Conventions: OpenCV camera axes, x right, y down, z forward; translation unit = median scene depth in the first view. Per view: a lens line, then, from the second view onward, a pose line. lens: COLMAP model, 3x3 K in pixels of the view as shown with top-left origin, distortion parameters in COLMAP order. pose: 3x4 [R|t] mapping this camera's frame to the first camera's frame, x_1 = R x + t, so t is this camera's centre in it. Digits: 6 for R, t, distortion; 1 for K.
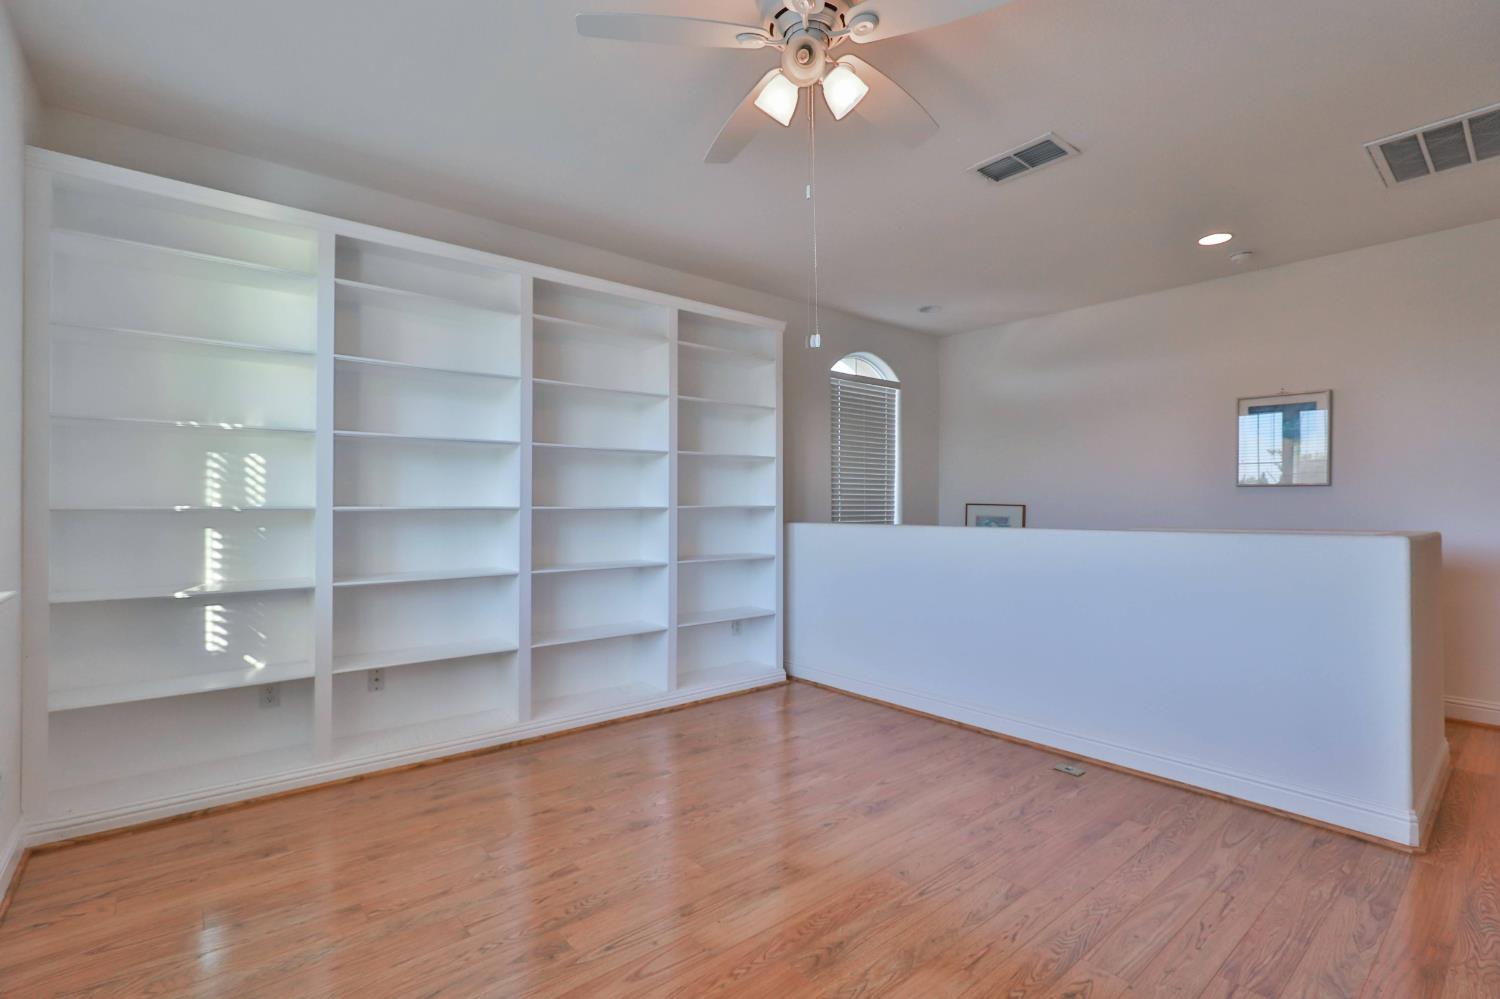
lens RADIAL K [[687.2, 0, 746.6], [0, 687.2, 500.2], [0, 0, 1]] dist [-0.013936, 0.001148]
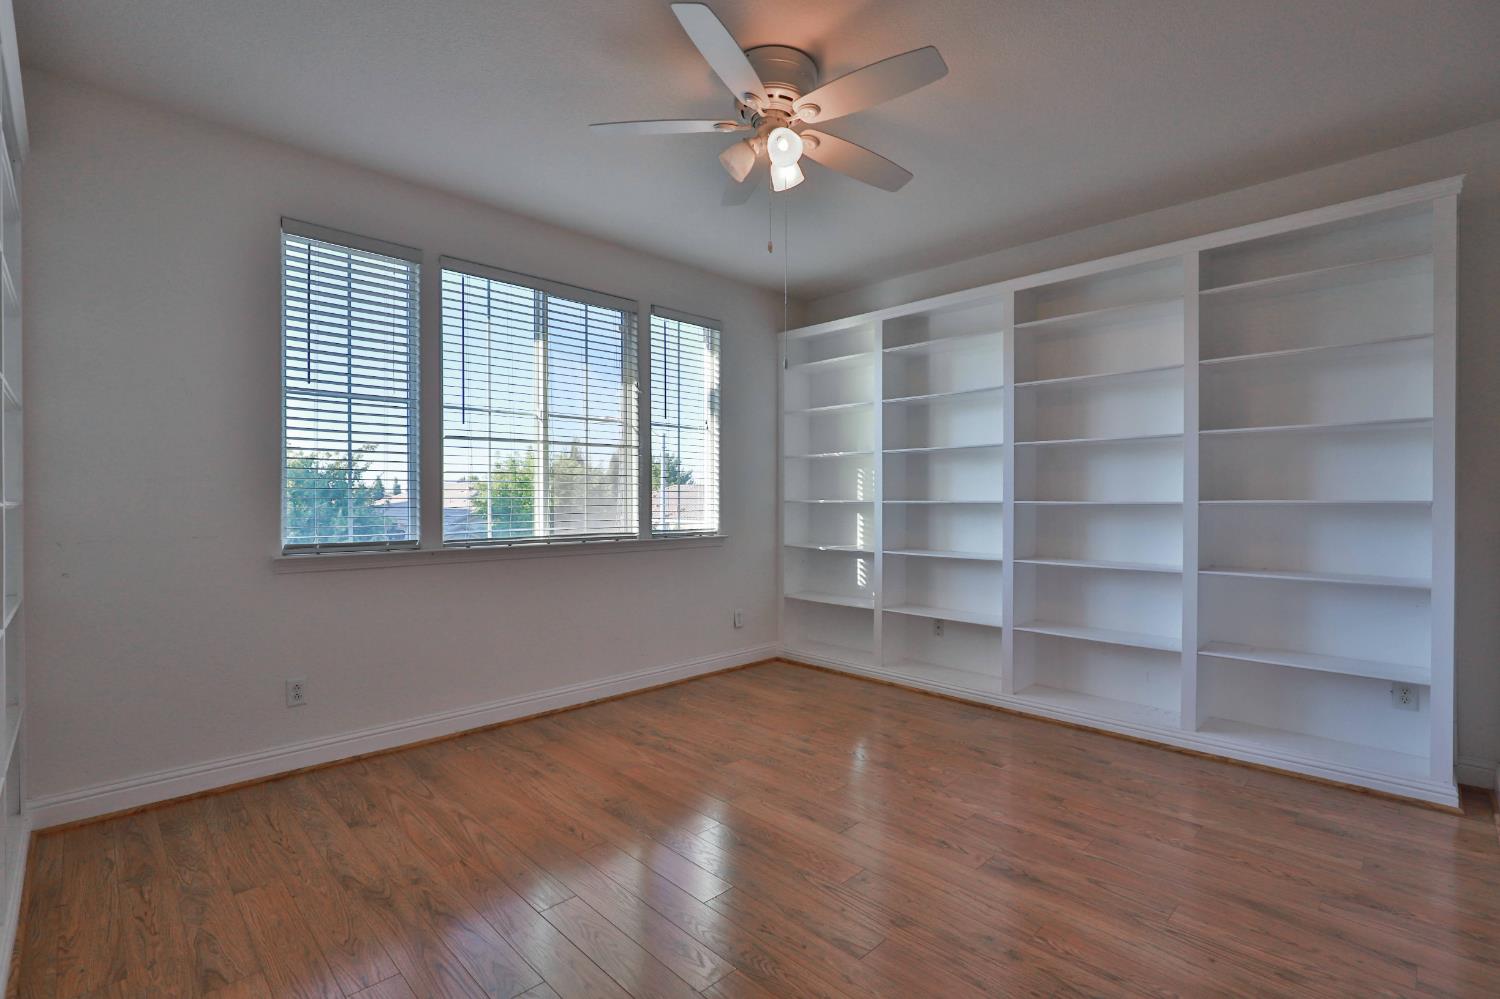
lens RADIAL K [[687.2, 0, 745.3], [0, 687.2, 503.4], [0, 0, 1]] dist [-0.013936, 0.001148]
pose [[0.073569, 0.004346, -0.997281, 0.890998], [0.006871, 0.999965, 0.004865, 0.005351], [0.997266, -0.007210, 0.073537, 0.579292]]
